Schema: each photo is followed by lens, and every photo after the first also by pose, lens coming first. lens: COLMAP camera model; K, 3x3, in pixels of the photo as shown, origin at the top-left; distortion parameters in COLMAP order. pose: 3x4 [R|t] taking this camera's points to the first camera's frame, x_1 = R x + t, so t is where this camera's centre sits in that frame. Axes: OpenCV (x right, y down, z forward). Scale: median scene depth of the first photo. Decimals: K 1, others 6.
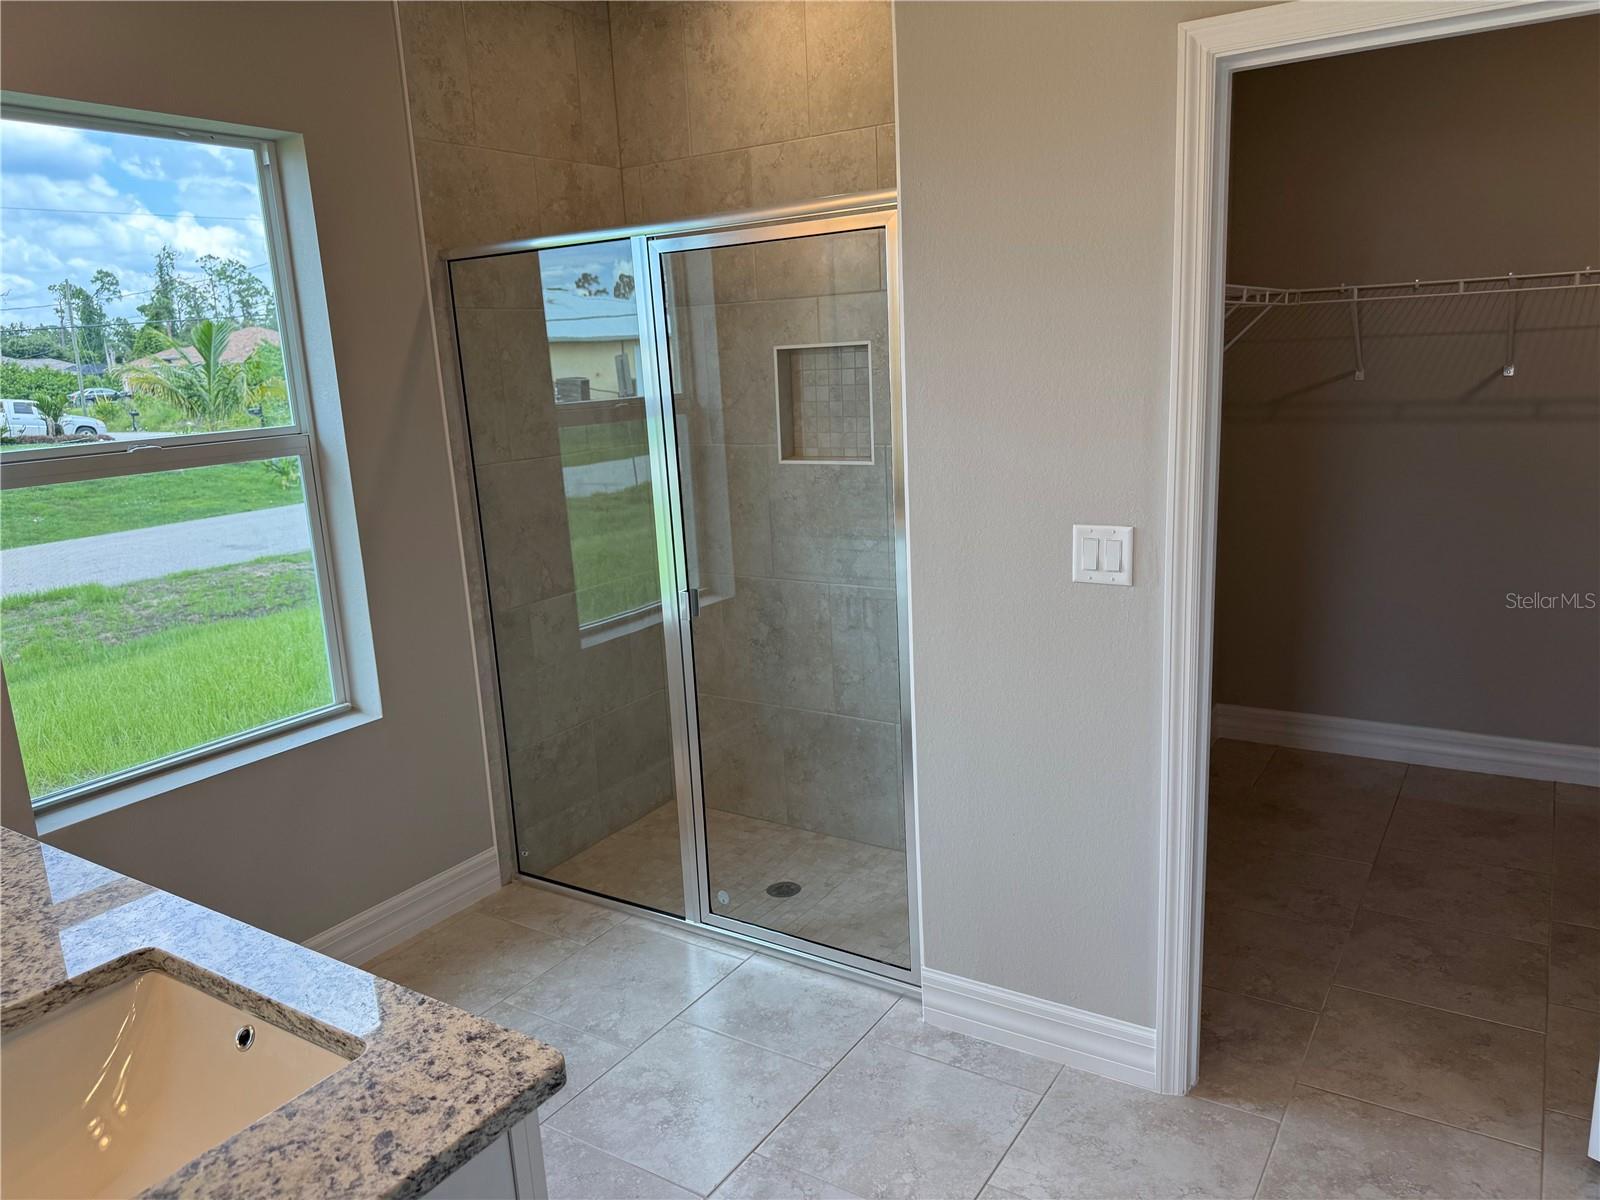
lens RADIAL K [[1132.9, 0, 801.4], [0, 1132.9, 601.7], [0, 0, 1]] dist [-0.007003, -0.001914]
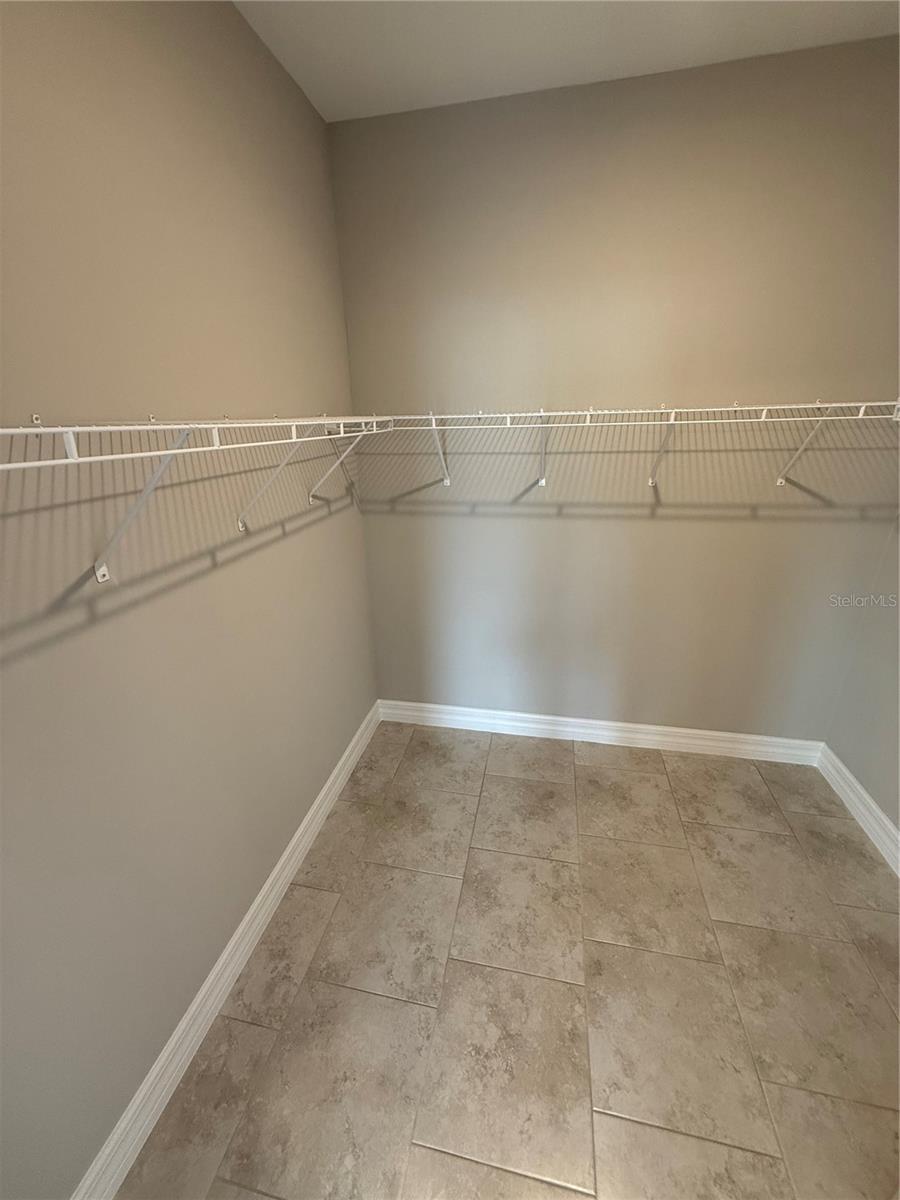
lens RADIAL K [[480.3, 0, 447.7], [0, 480.3, 600.8], [0, 0, 1]] dist [-0.000987, 0.000156]
pose [[0.929976, -0.104429, 0.352475, 0.294025], [0.054370, 0.987331, 0.149070, -0.154920], [-0.363577, -0.119468, 0.923872, 0.477121]]
